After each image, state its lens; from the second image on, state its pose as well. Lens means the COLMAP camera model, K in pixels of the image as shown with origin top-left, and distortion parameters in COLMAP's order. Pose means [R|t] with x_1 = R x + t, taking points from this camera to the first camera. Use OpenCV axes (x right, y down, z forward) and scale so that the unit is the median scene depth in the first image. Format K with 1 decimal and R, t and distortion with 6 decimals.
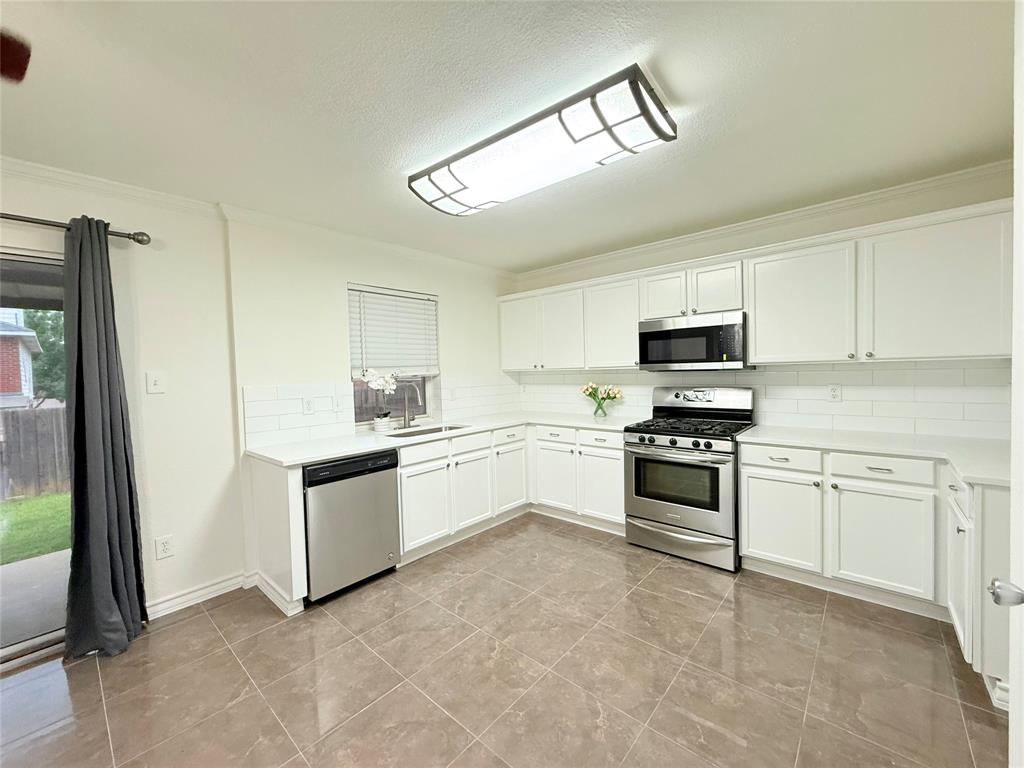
lens RADIAL K [[408.0, 0, 510.6], [0, 408.0, 382.4], [0, 0, 1]] dist [0.000509, 0.000027]
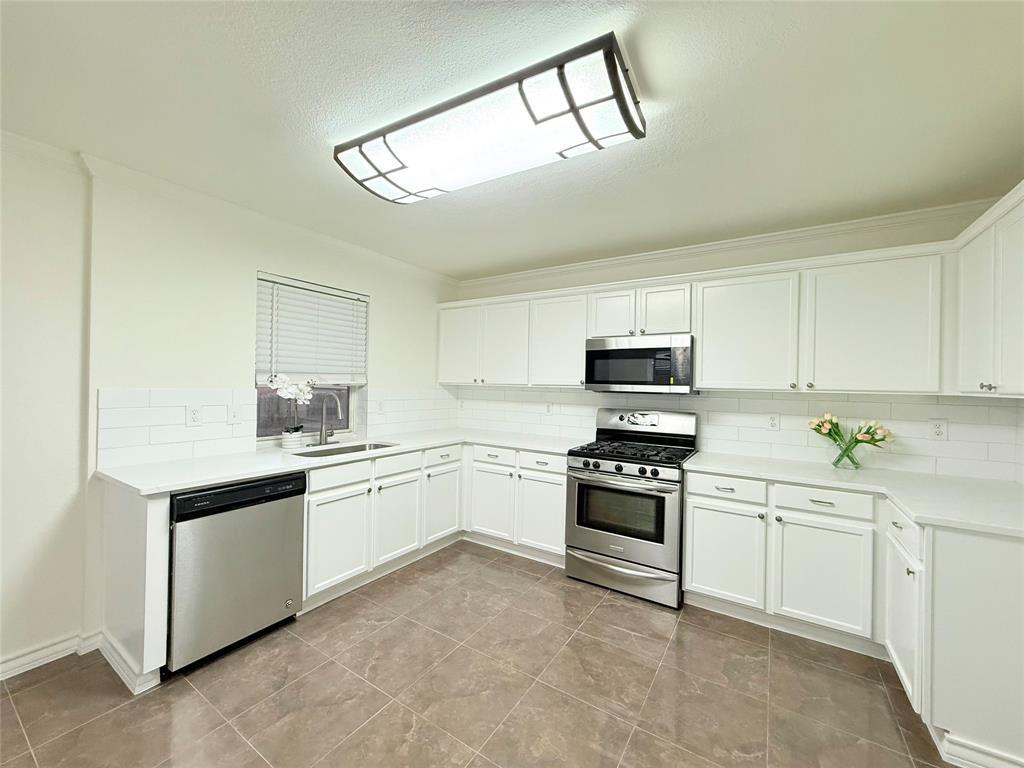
lens RADIAL K [[408.0, 0, 510.6], [0, 408.0, 382.4], [0, 0, 1]] dist [0.000509, 0.000027]
pose [[0.987449, 0.047530, 0.150615, 0.001365], [-0.042369, 0.998406, -0.037295, -0.005871], [-0.152147, 0.030445, 0.987889, 0.113402]]
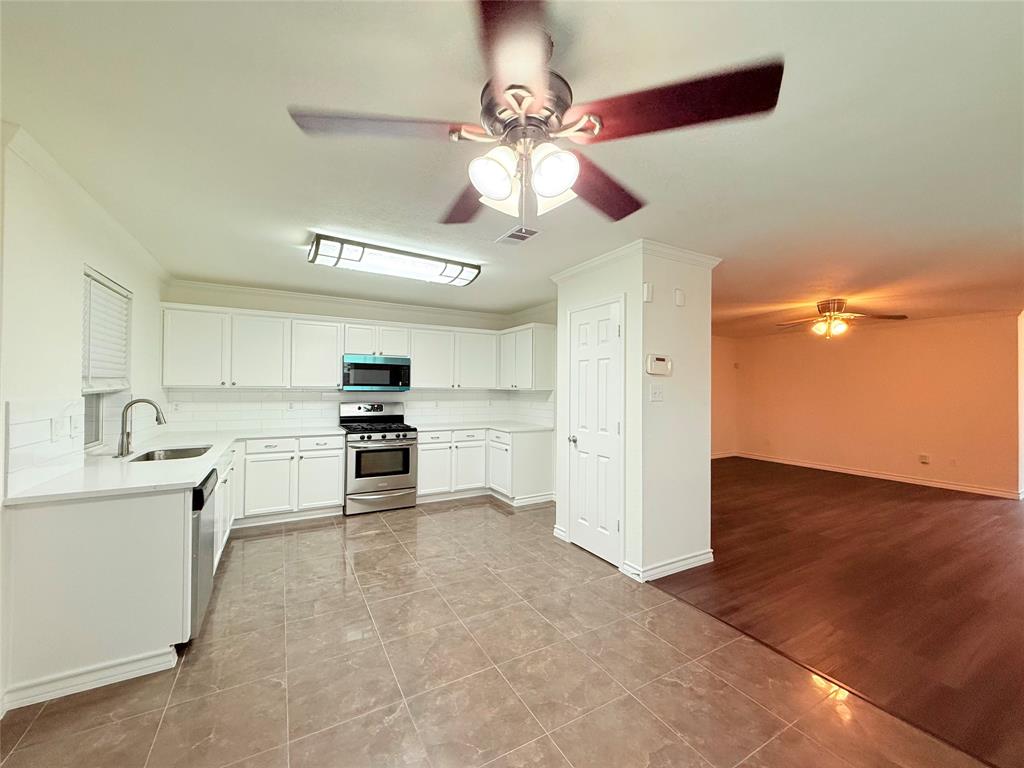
lens RADIAL K [[408.0, 0, 510.6], [0, 408.0, 382.4], [0, 0, 1]] dist [0.000509, 0.000027]
pose [[0.323351, 0.041588, 0.945365, -1.020575], [0.010059, 0.998826, -0.047380, 0.019532], [-0.946225, 0.024830, 0.322554, 0.031522]]
